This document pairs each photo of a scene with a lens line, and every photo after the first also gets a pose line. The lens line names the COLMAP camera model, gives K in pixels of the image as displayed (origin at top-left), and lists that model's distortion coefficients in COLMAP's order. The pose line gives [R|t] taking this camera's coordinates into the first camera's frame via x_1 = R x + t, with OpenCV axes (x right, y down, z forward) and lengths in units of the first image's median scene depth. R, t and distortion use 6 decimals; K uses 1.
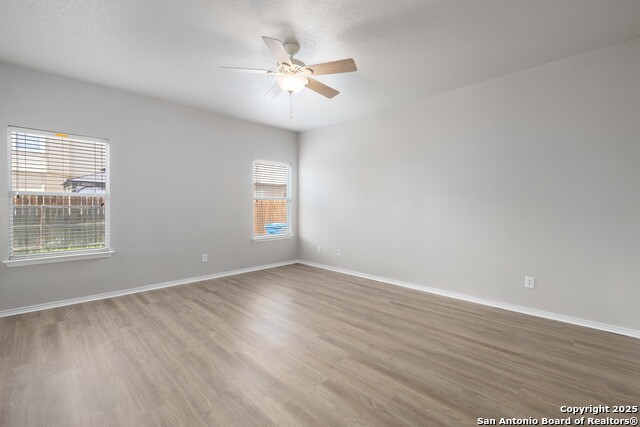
lens RADIAL K [[281.3, 0, 319.8], [0, 281.3, 214.1], [0, 0, 1]] dist [0.005206, -0.000712]
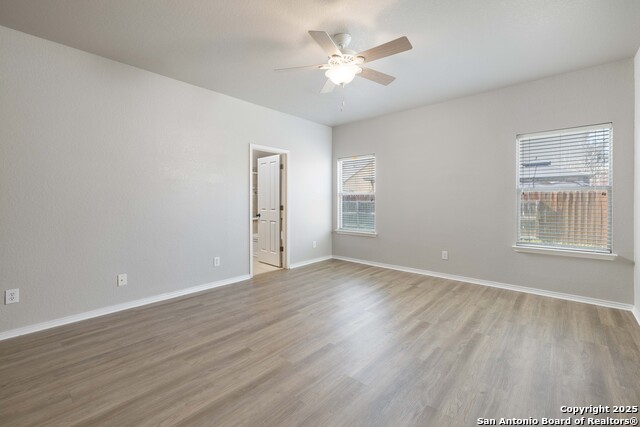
lens RADIAL K [[281.3, 0, 318.7], [0, 281.3, 211.4], [0, 0, 1]] dist [0.005206, -0.000712]
pose [[0.045491, 0.034297, -0.998376, 0.718946], [-0.026421, 0.999102, 0.033118, -0.016423], [0.998615, 0.024871, 0.046356, 0.737679]]
